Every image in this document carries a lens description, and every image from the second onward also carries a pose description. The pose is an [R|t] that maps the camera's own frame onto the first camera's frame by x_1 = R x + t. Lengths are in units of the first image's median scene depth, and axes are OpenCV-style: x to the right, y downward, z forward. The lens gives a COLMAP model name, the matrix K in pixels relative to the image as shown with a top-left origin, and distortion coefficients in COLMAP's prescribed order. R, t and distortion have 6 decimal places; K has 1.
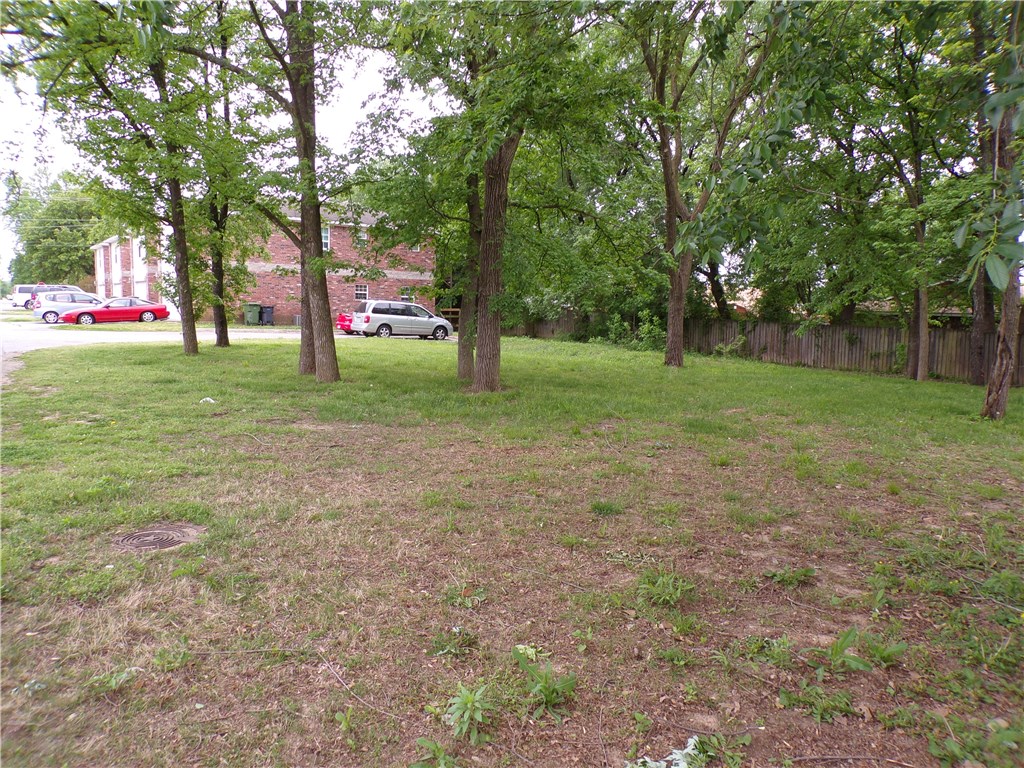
lens RADIAL K [[698.1, 0, 517.8], [0, 698.1, 388.6], [0, 0, 1]] dist [-0.008035, 0.010284]
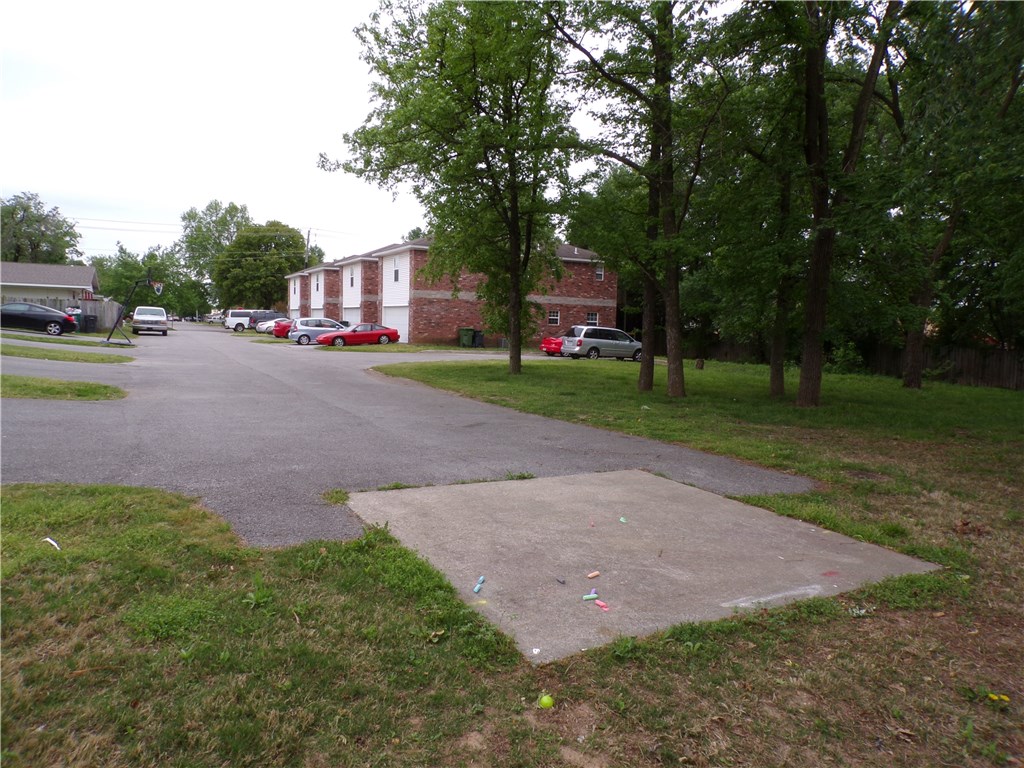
lens RADIAL K [[698.1, 0, 511.6], [0, 698.1, 383.0], [0, 0, 1]] dist [-0.008035, 0.010284]
pose [[0.988087, 0.012789, -0.153363, -0.141870], [-0.018247, 0.999247, -0.034234, 0.005622], [0.152810, 0.036625, 0.987577, -0.120572]]
